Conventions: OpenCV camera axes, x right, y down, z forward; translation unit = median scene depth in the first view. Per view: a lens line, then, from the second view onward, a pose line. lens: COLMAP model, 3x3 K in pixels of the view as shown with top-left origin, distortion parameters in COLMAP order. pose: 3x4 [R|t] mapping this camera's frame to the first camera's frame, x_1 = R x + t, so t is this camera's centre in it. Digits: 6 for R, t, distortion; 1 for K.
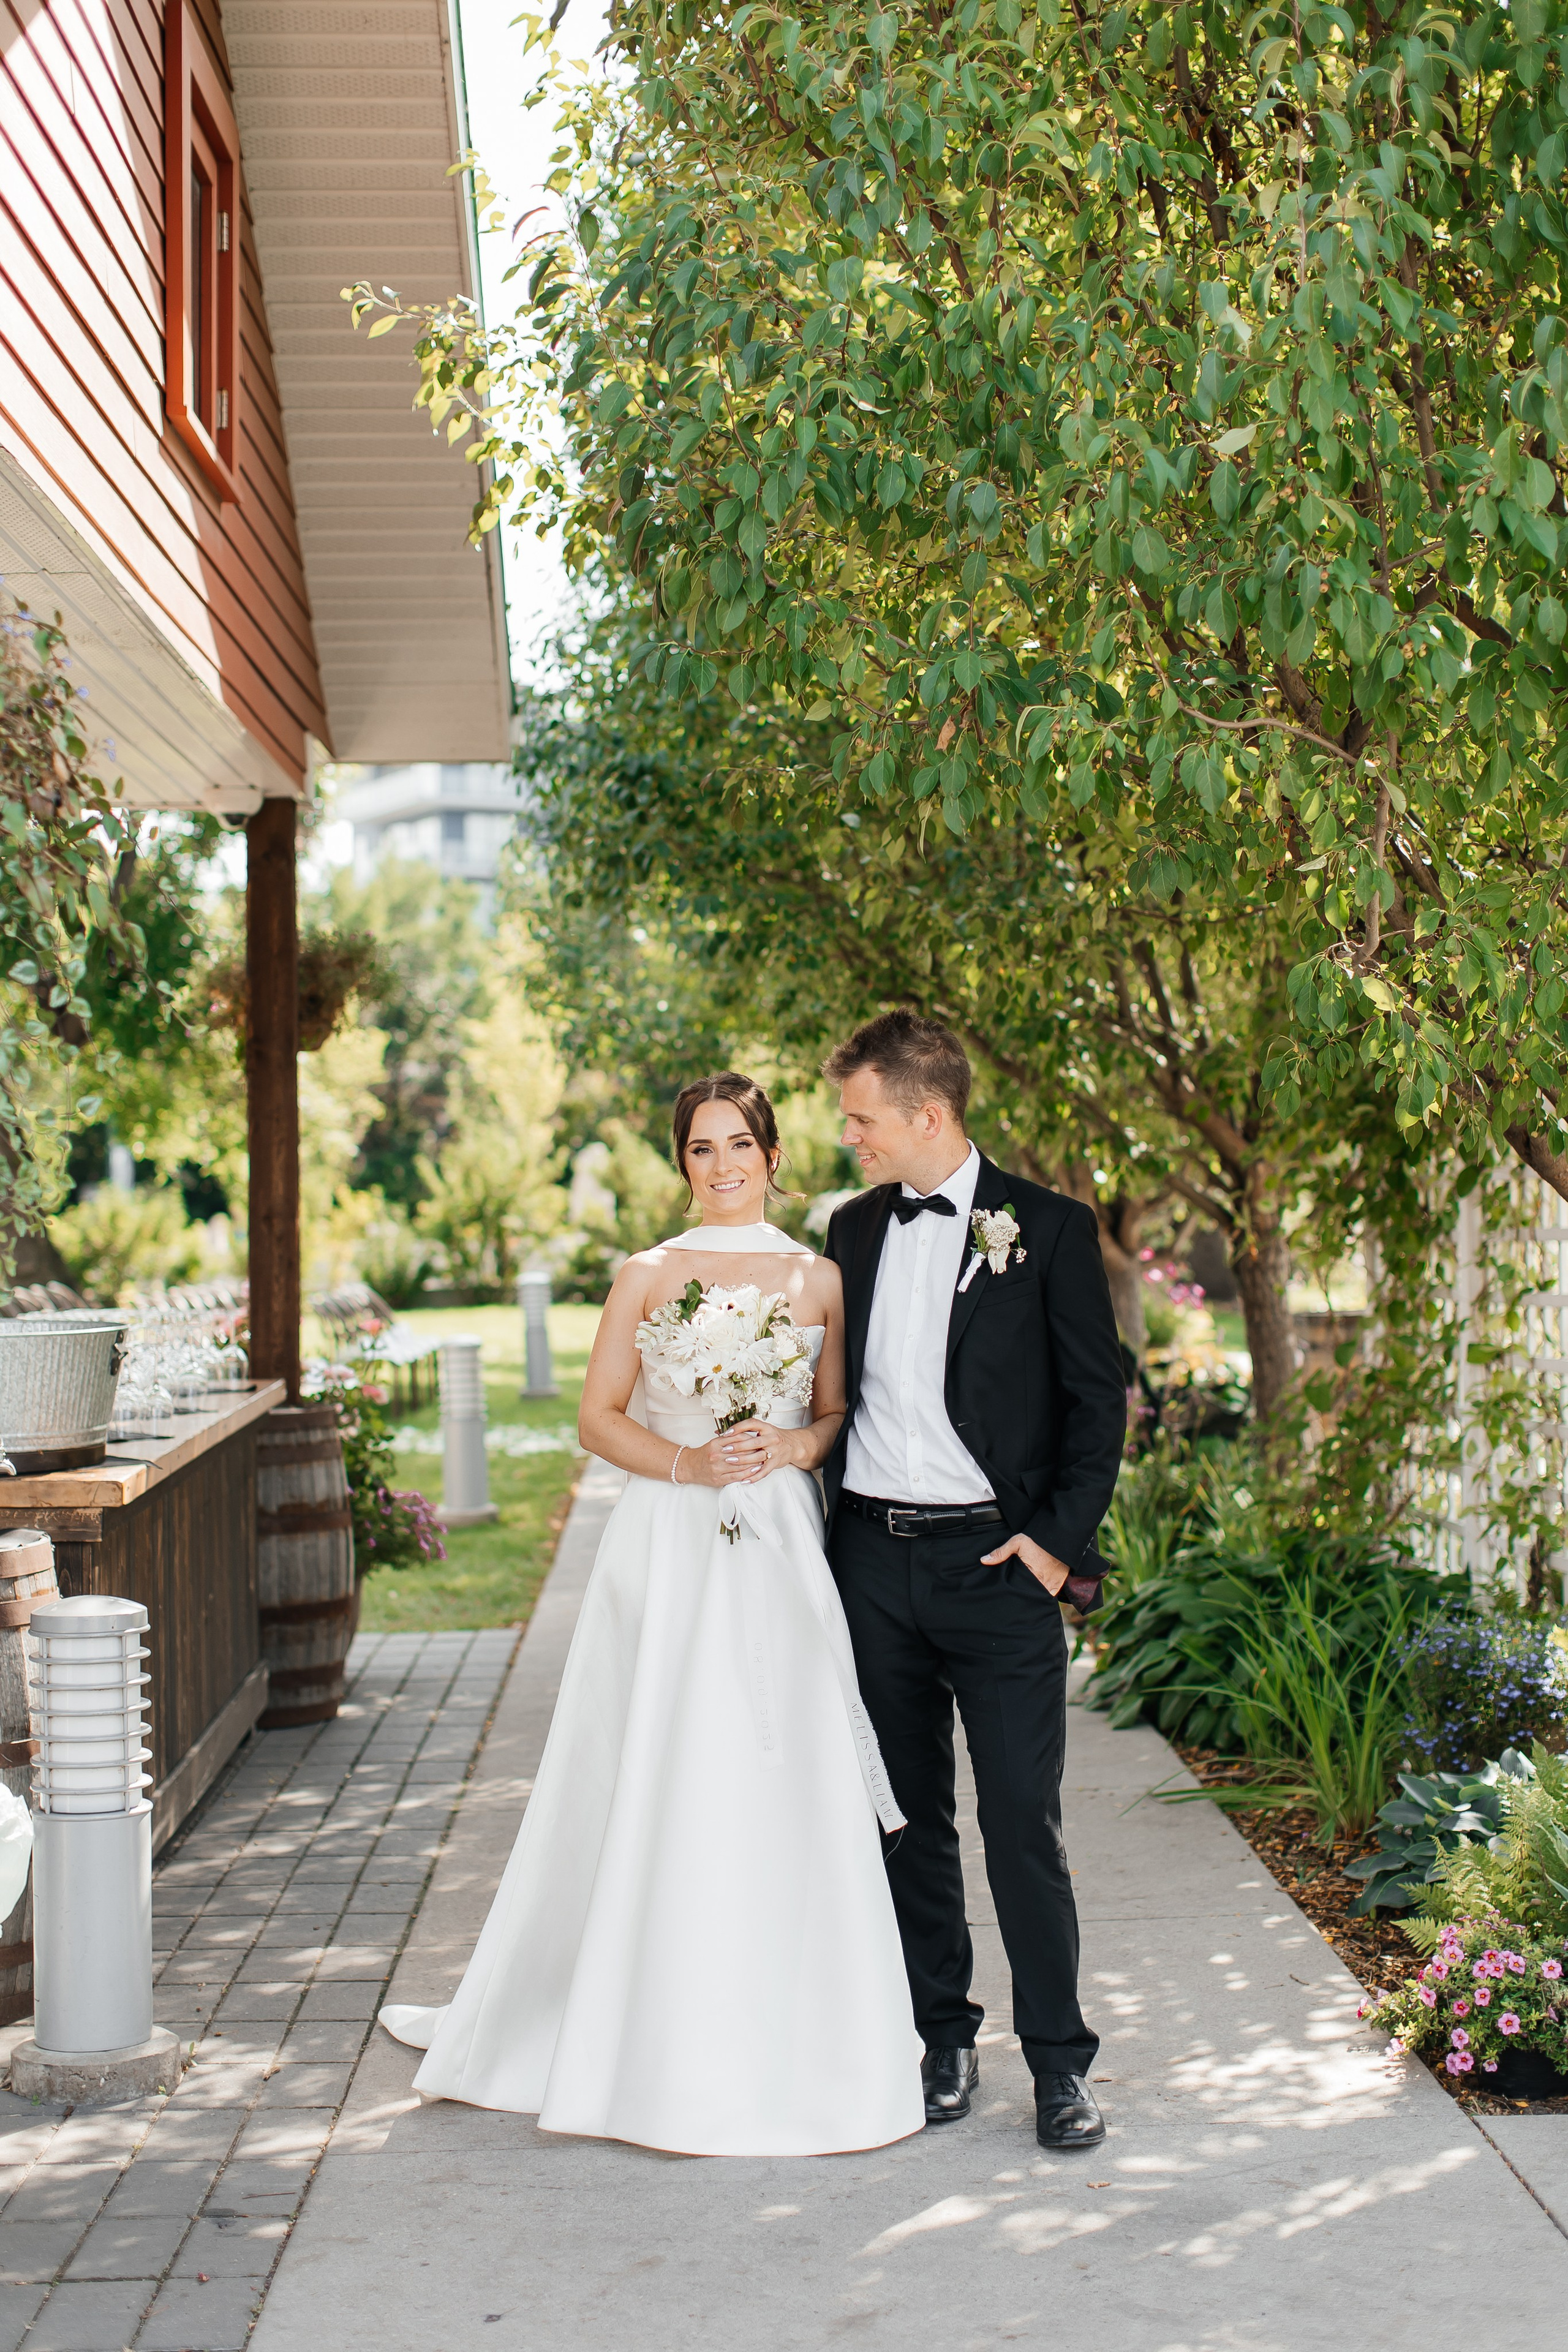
lens RADIAL K [[3357.5, 0, 785.8], [0, 3357.5, 1206.8], [0, 0, 1]] dist [0.013185, -0.062143]
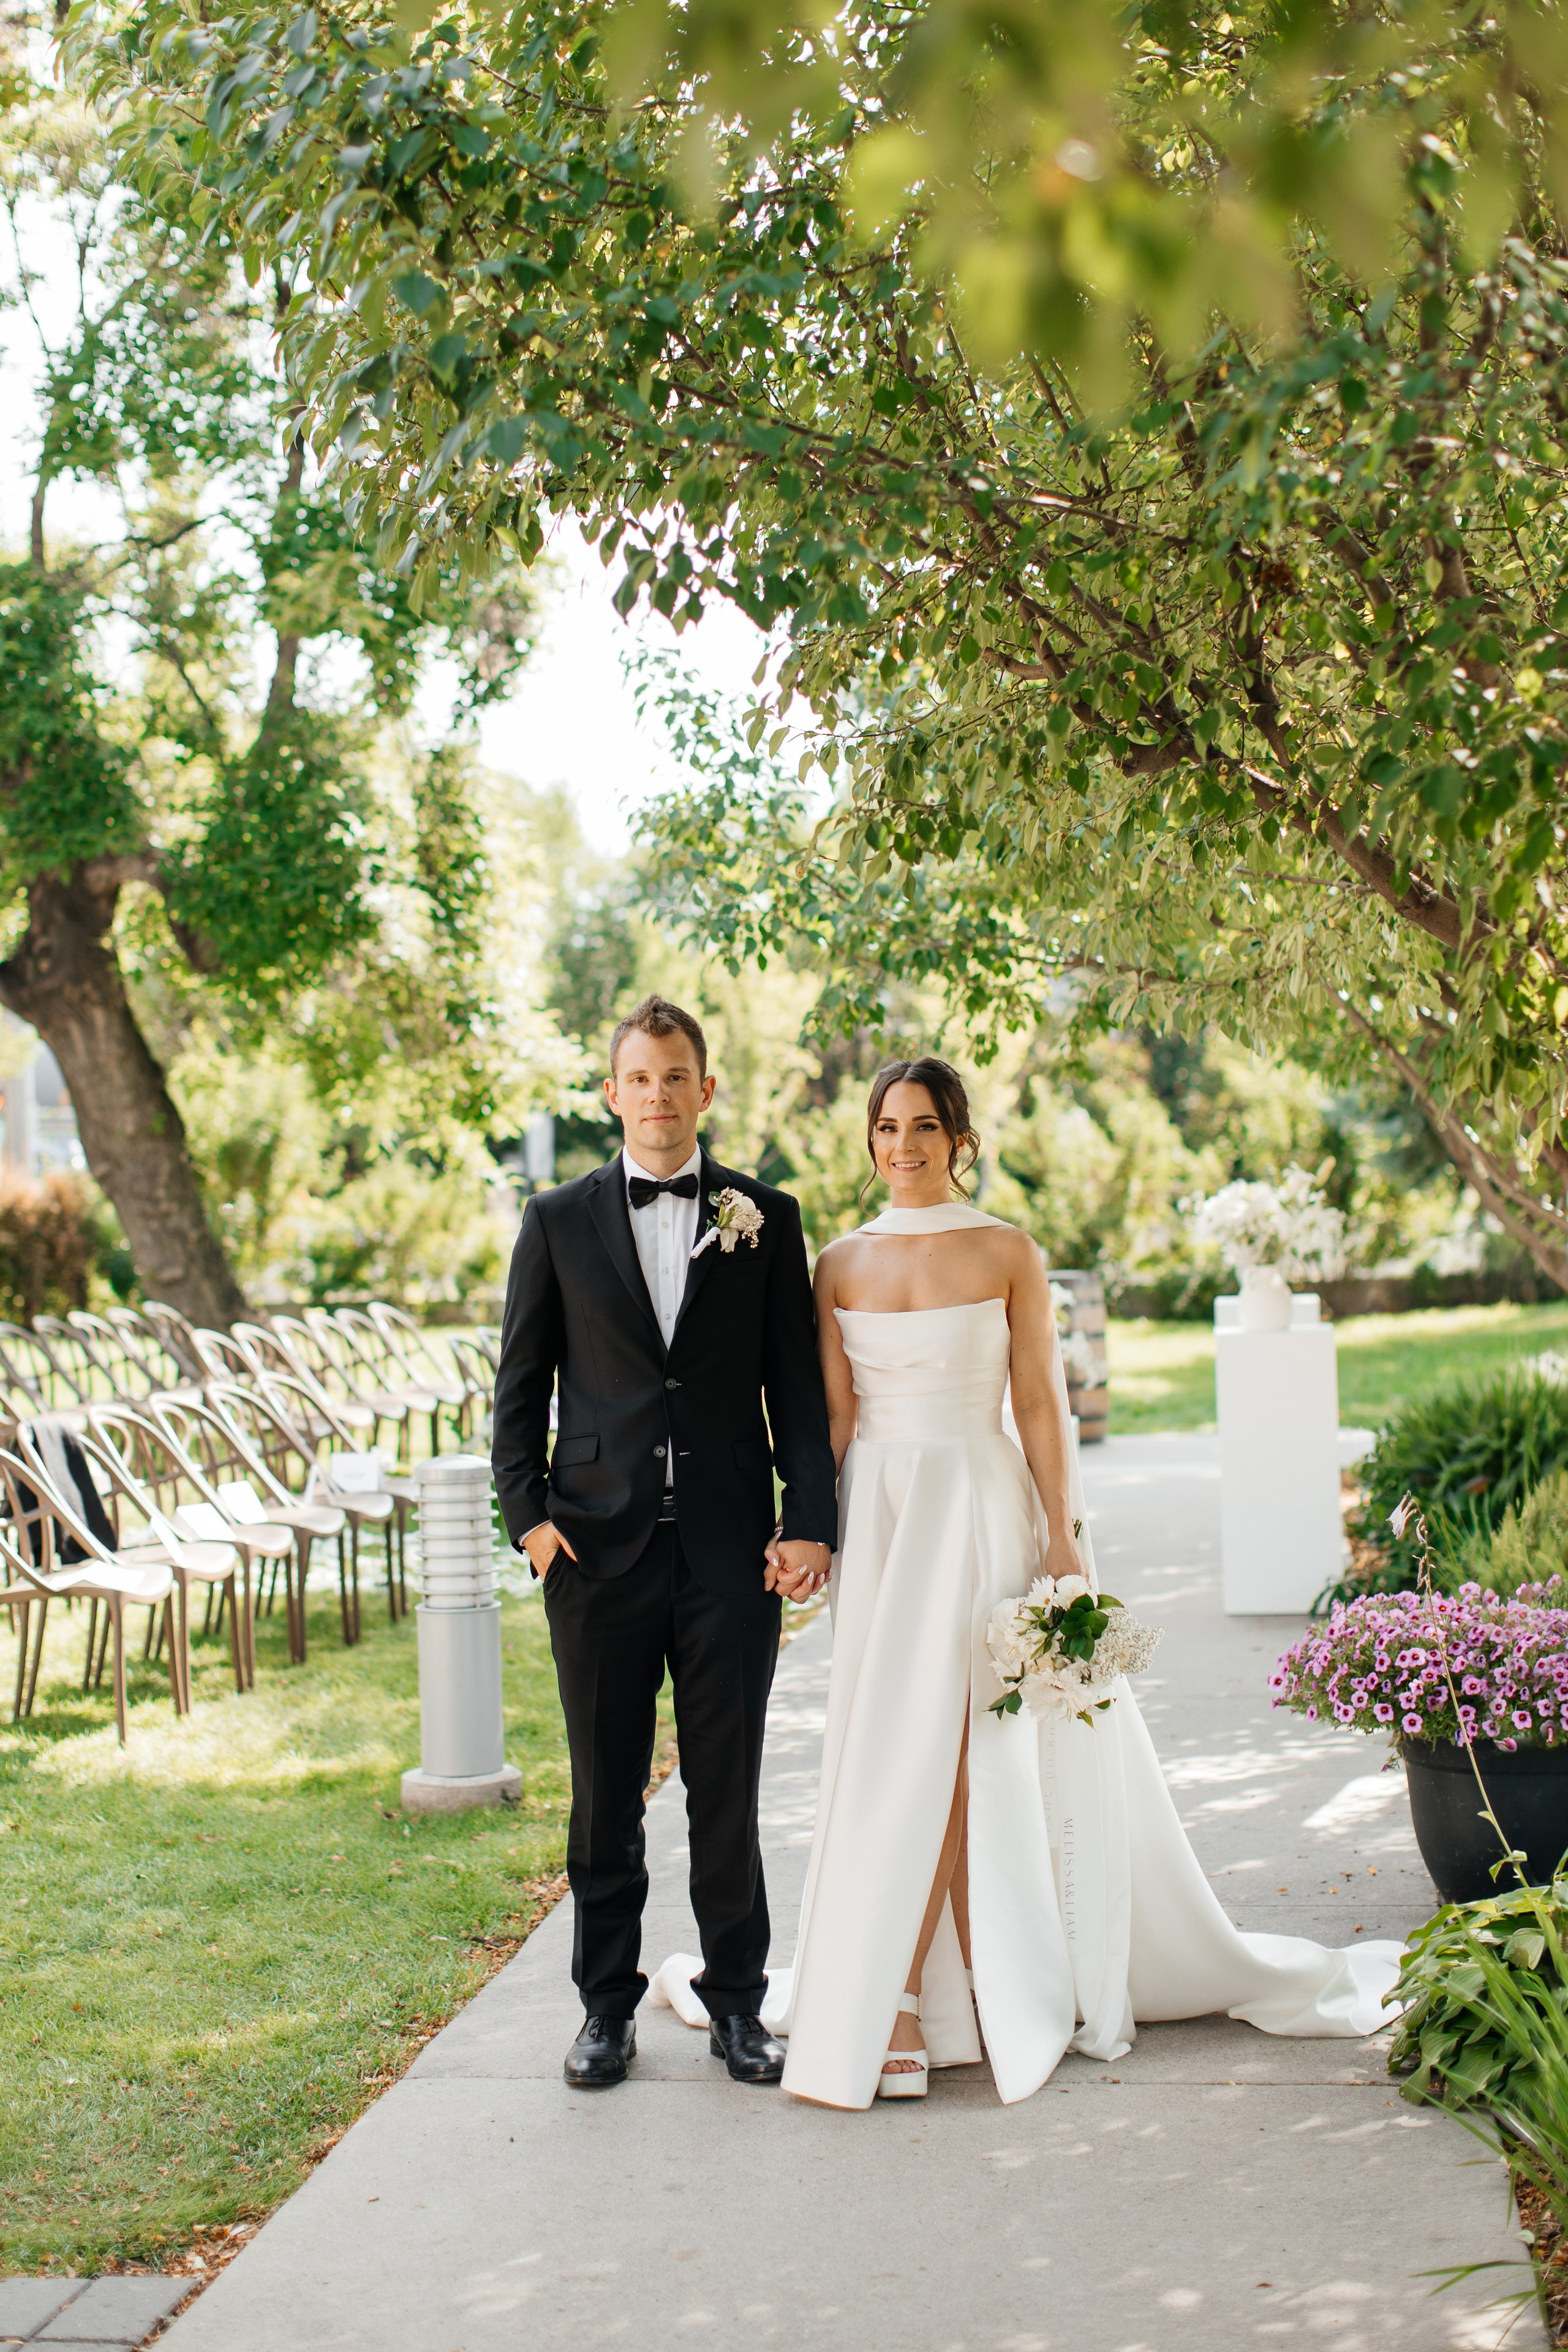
lens RADIAL K [[3694.9, 0, 719.3], [0, 3694.9, 1120.3], [0, 0, 1]] dist [0.016506, -0.025151]
pose [[0.985857, 0.003714, -0.167548, 0.108962], [-0.005883, 0.999905, -0.012453, -0.023945], [0.167485, 0.013263, 0.985785, 0.929352]]
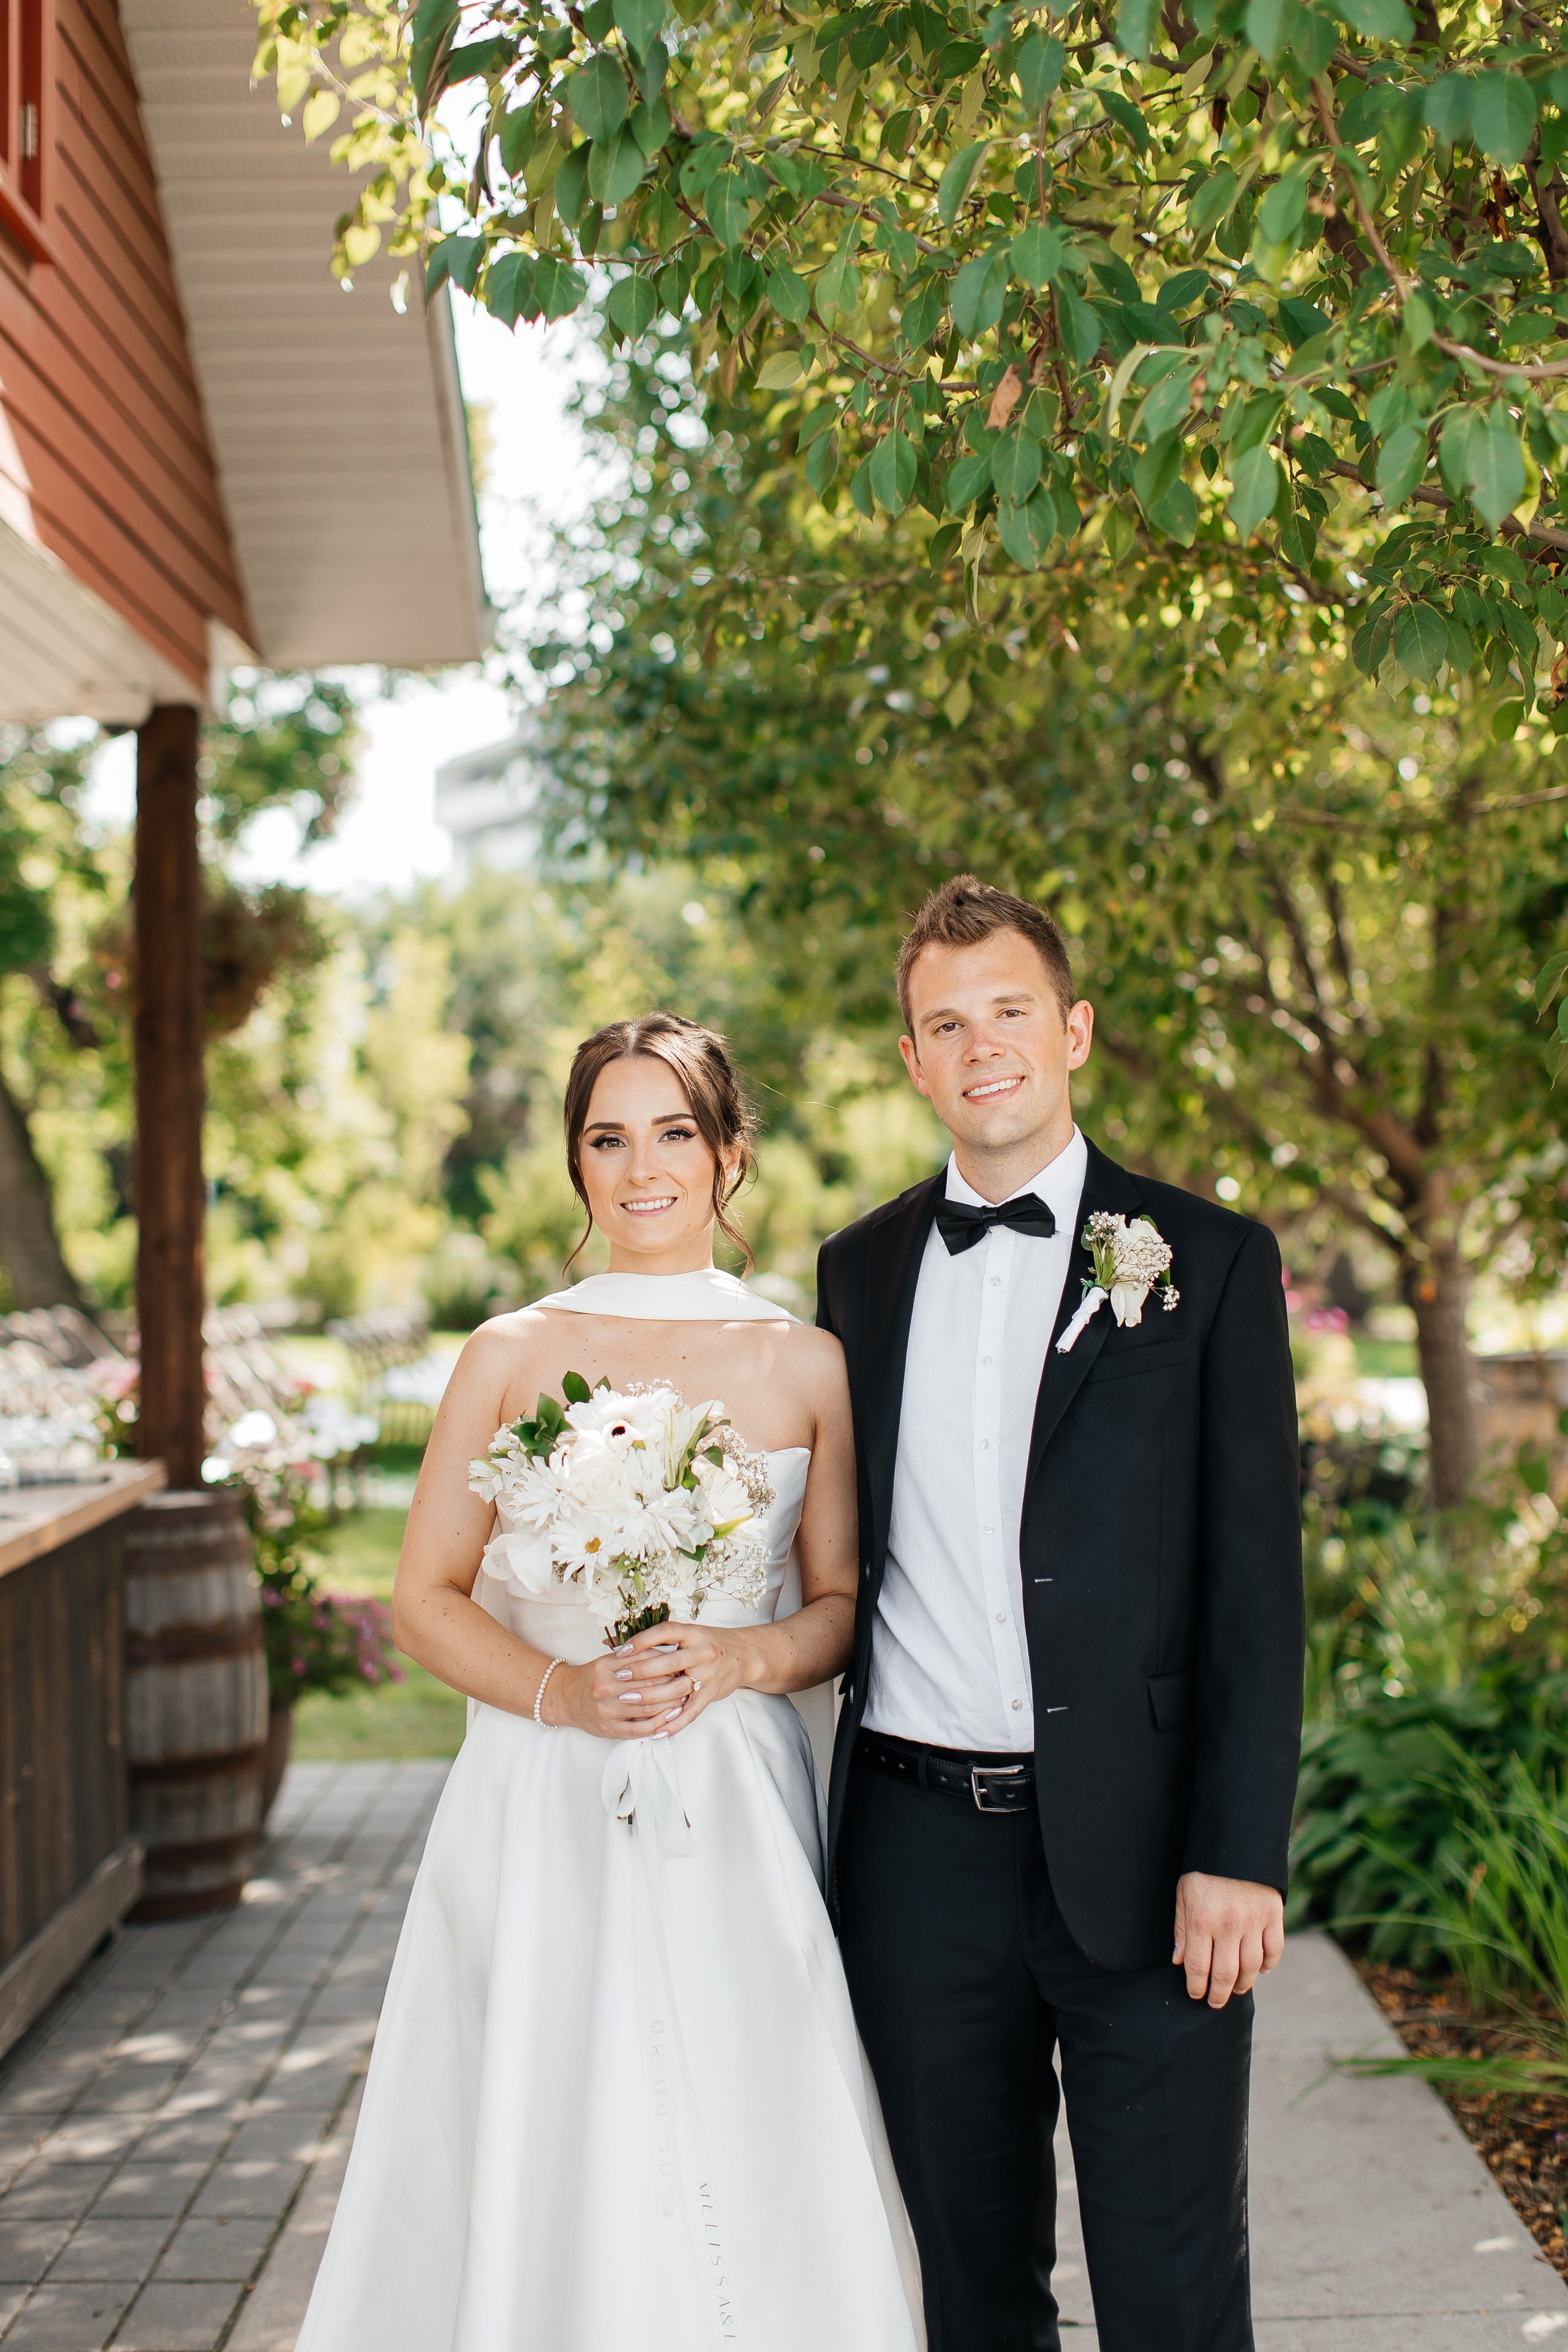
lens RADIAL K [[3442.8, 0, 780.6], [0, 3442.8, 1175.5], [0, 0, 1]] dist [0.008368, 0.018849]
pose [[0.999499, -0.004525, -0.031336, 0.014634], [0.004105, 0.999901, -0.013456, -0.001959], [0.031394, 0.013321, 0.999418, 0.238246]]
